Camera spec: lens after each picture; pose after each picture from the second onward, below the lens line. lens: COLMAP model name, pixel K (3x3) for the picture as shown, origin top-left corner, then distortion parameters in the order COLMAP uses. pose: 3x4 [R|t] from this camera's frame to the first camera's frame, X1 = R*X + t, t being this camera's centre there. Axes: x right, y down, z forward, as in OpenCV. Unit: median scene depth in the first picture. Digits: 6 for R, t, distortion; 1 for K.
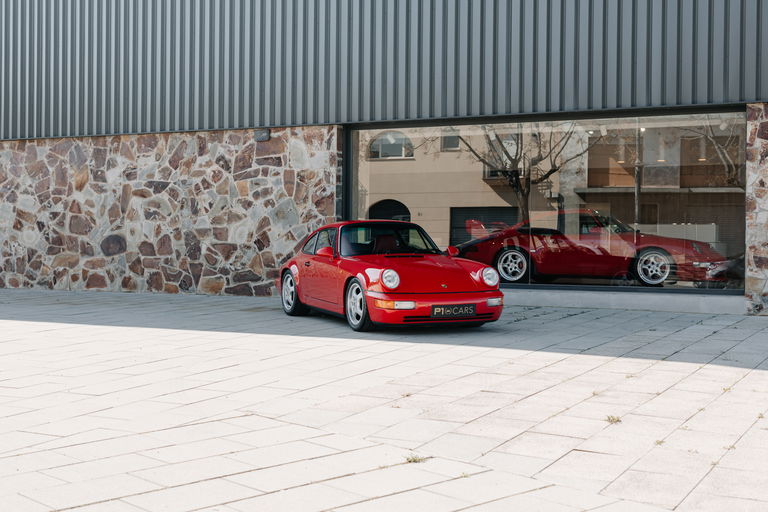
lens RADIAL K [[1094.9, 0, 384.0], [0, 1094.9, 256.0], [0, 0, 1]] dist [-0.006646, 0.035119]
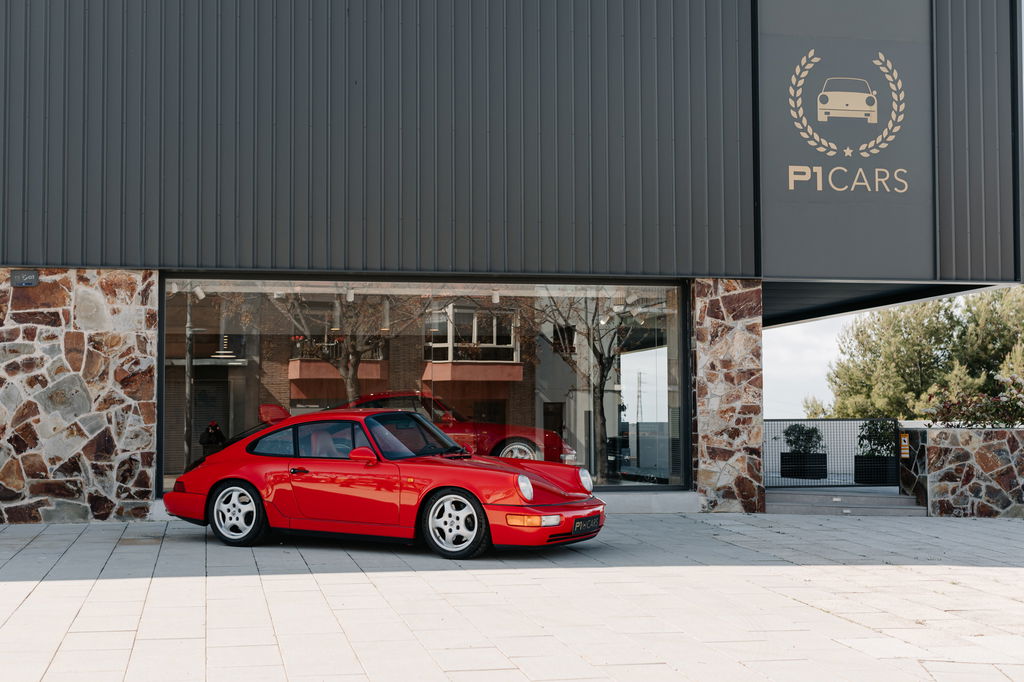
lens RADIAL K [[1459.8, 0, 512.0], [0, 1459.8, 341.0], [0, 0, 1]] dist [-0.006646, 0.035119]
pose [[0.770777, 0.024479, 0.636635, -0.452895], [0.018562, 0.997975, -0.060845, -0.013524], [-0.636835, 0.058715, 0.768761, 0.139849]]
